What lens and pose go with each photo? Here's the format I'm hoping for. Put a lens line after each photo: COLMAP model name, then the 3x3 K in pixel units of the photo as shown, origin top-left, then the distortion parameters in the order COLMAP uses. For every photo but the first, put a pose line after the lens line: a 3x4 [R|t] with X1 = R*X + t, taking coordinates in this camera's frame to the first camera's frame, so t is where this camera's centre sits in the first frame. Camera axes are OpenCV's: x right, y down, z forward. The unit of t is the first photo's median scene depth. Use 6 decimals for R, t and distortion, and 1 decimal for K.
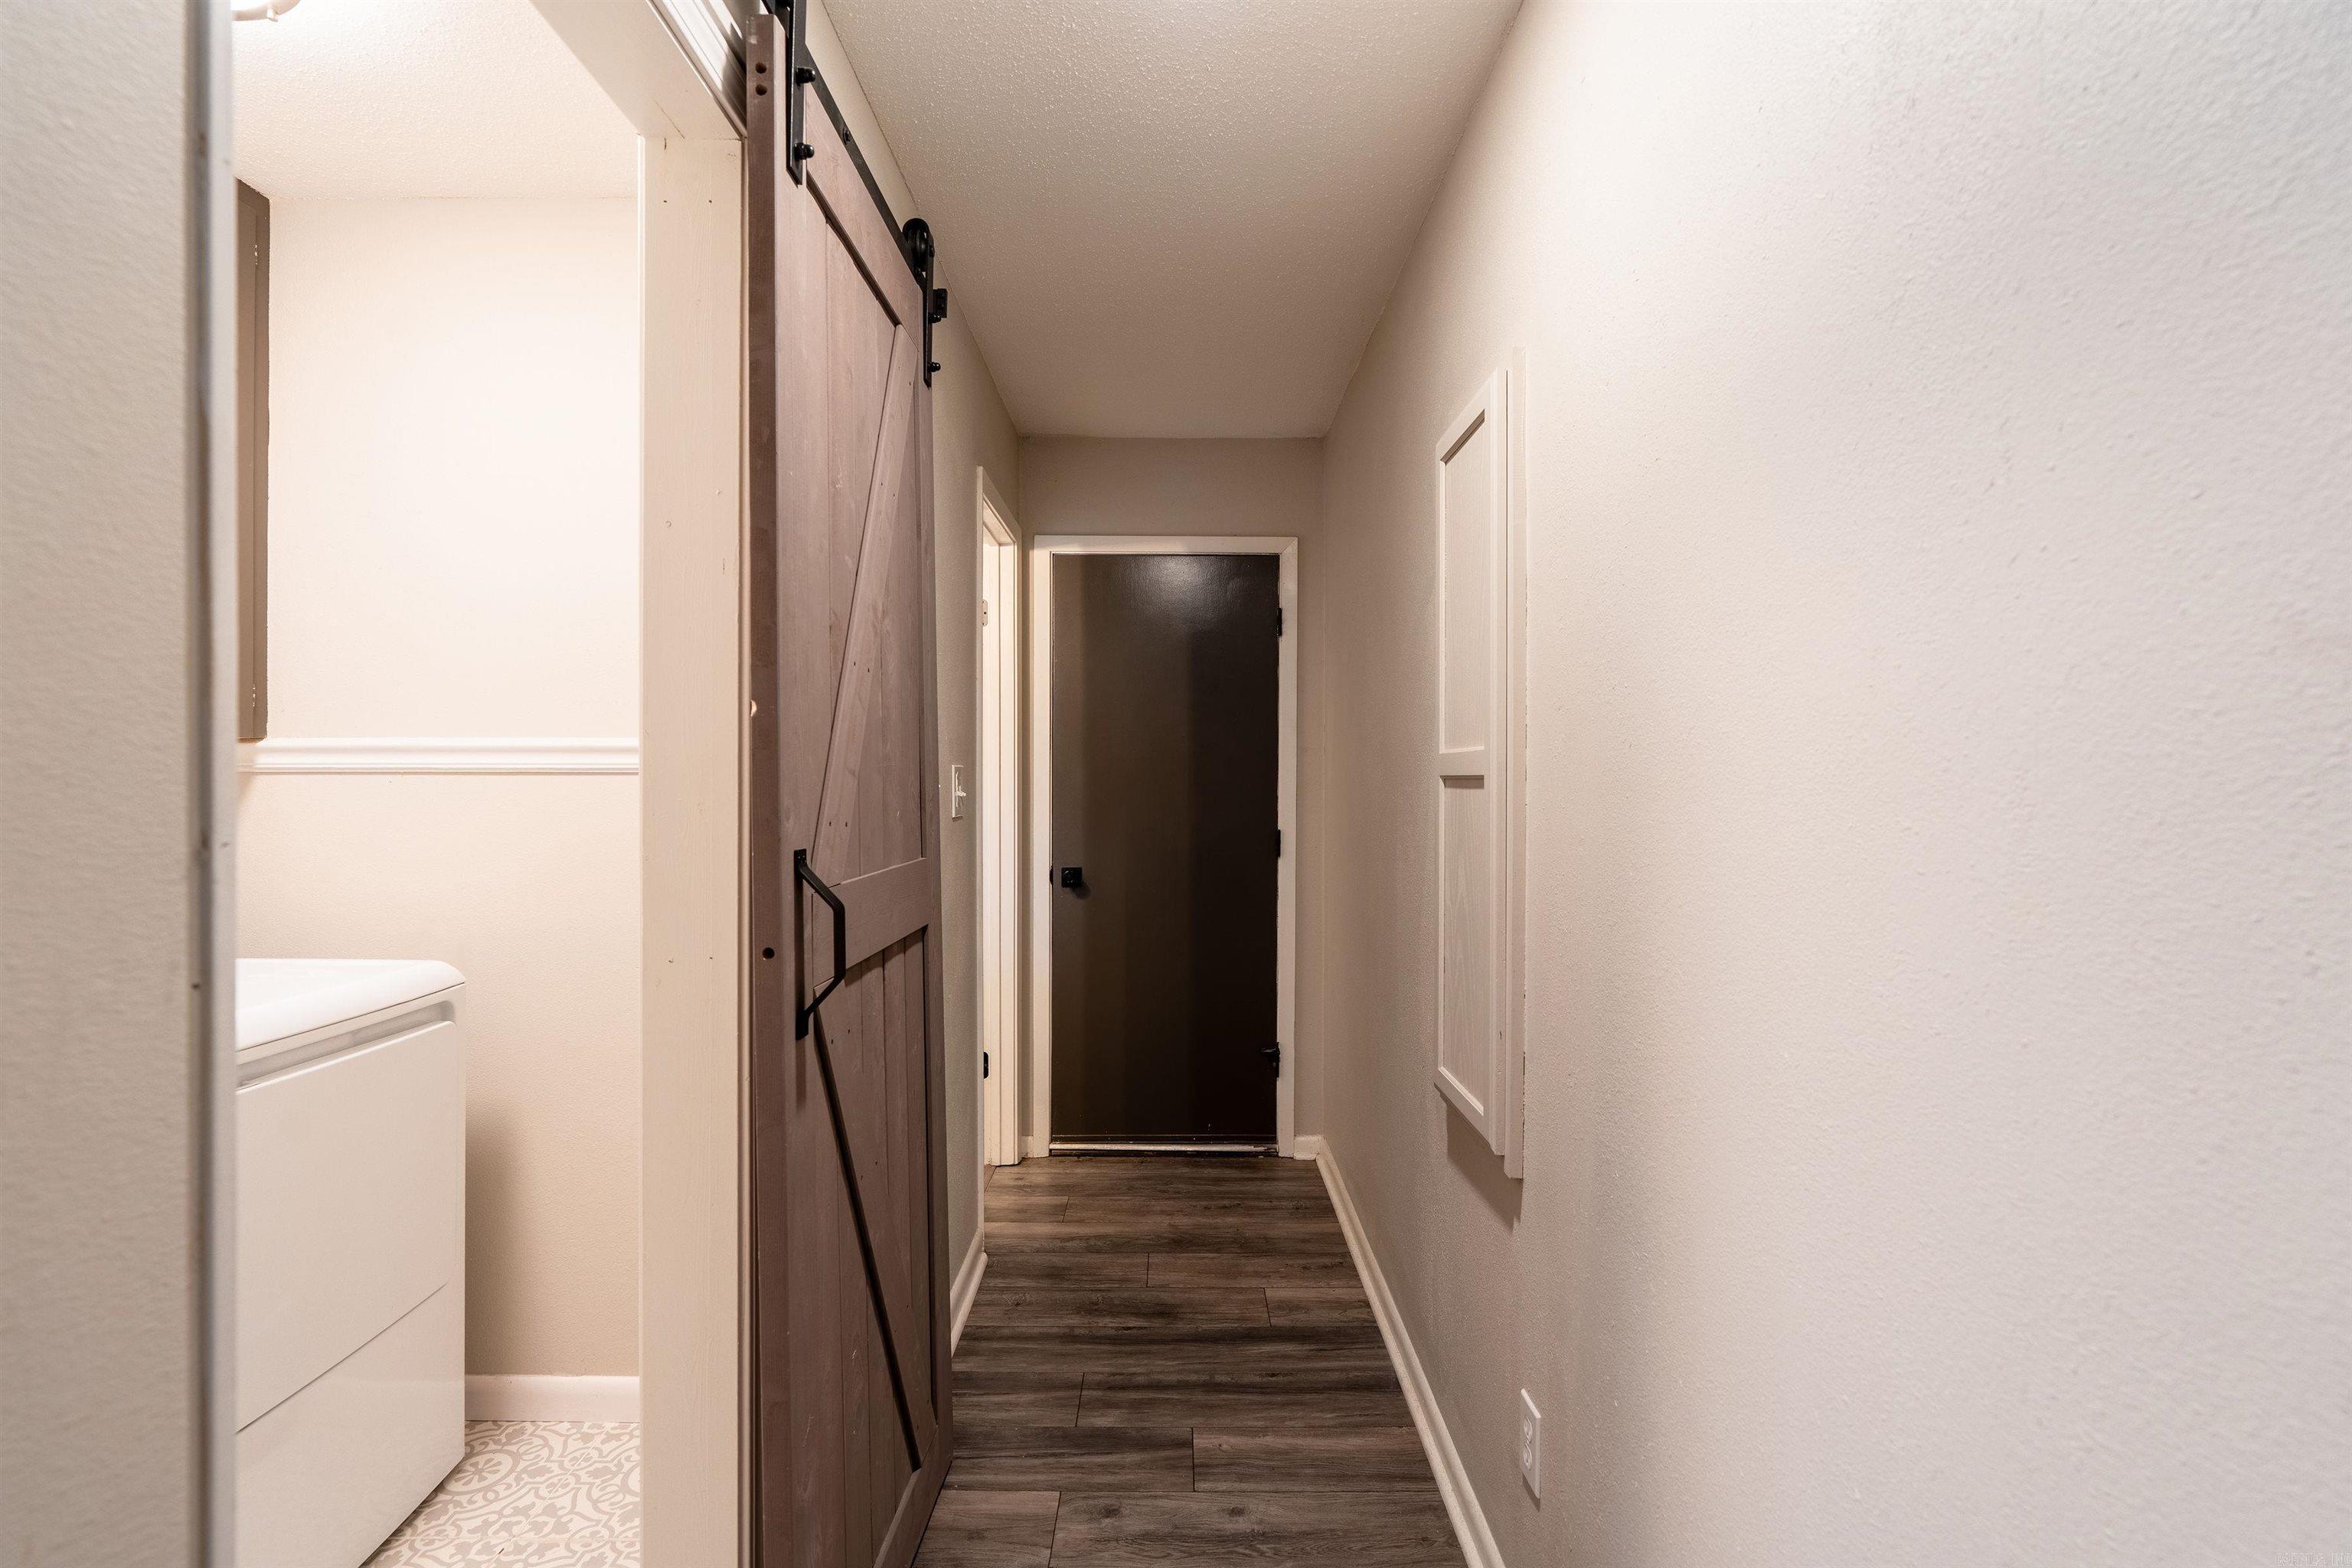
lens RADIAL K [[1053.8, 0, 1169.3], [0, 1053.8, 781.6], [0, 0, 1]] dist [-0.000670, 0.000141]
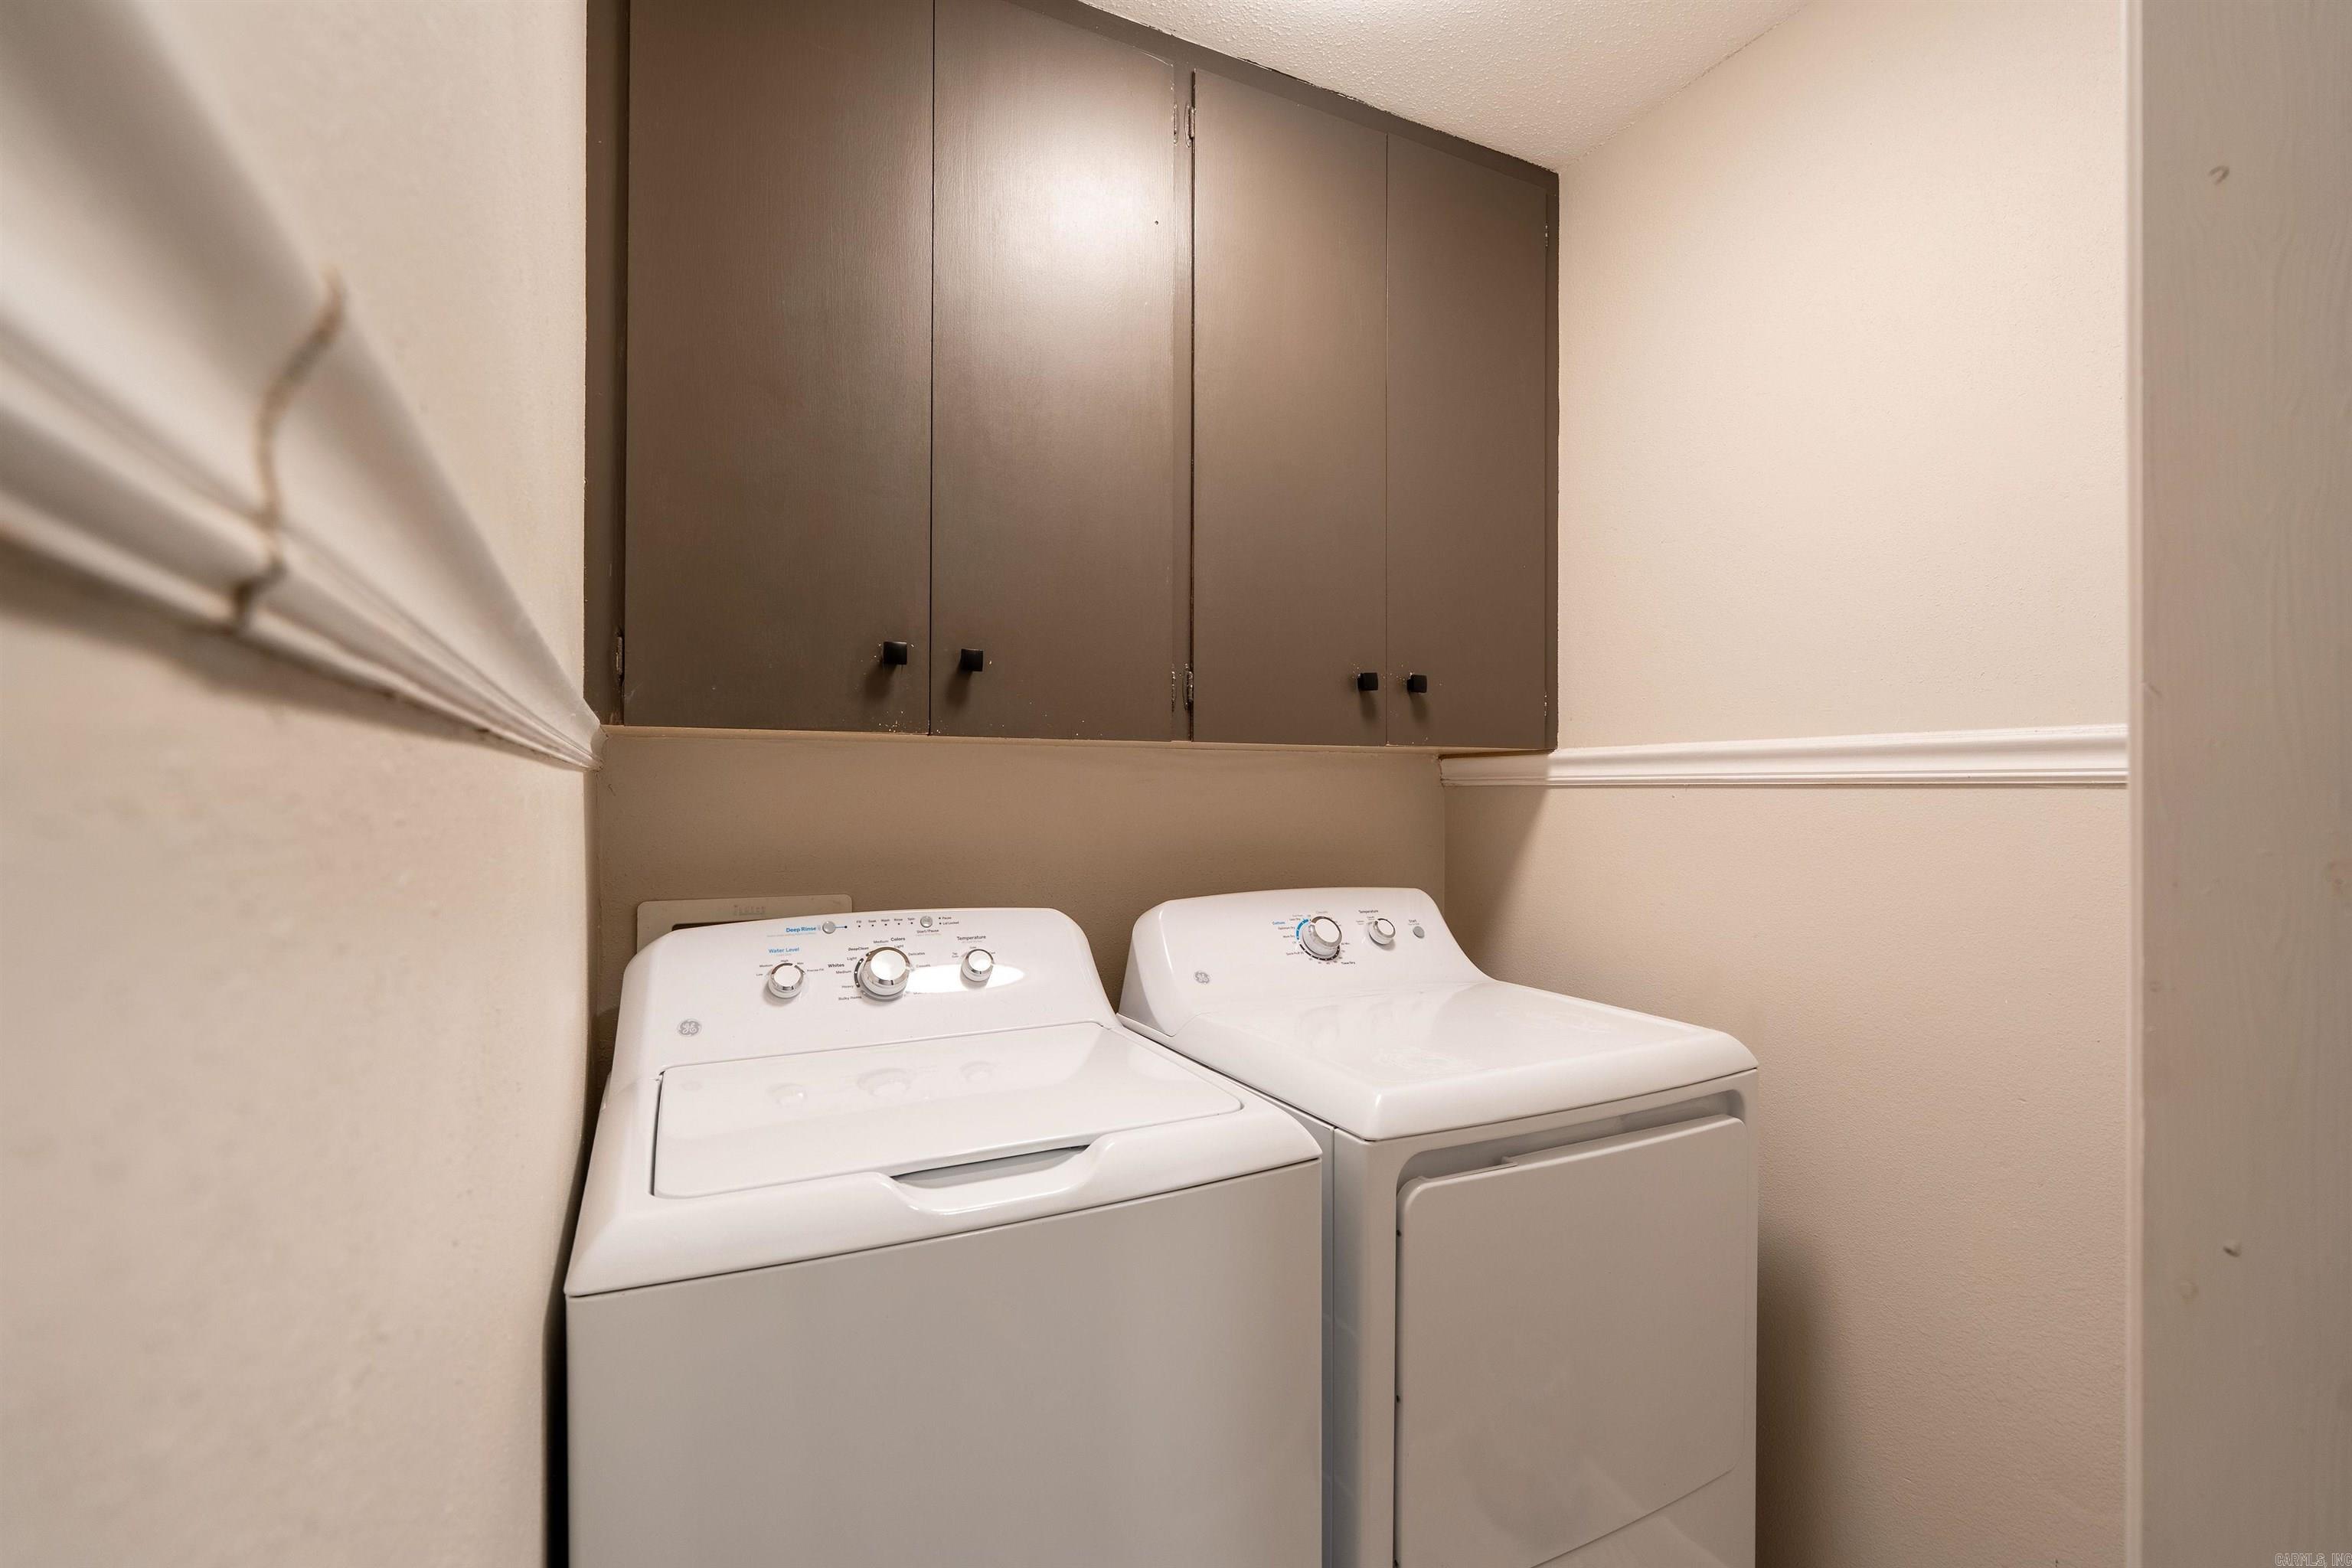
lens RADIAL K [[1053.8, 0, 1169.3], [0, 1053.8, 781.6], [0, 0, 1]] dist [-0.000670, 0.000141]
pose [[0.452907, -0.005073, -0.891543, -0.194517], [-0.005384, 0.999950, -0.008425, -0.002865], [0.891541, 0.008615, 0.452858, 0.293906]]
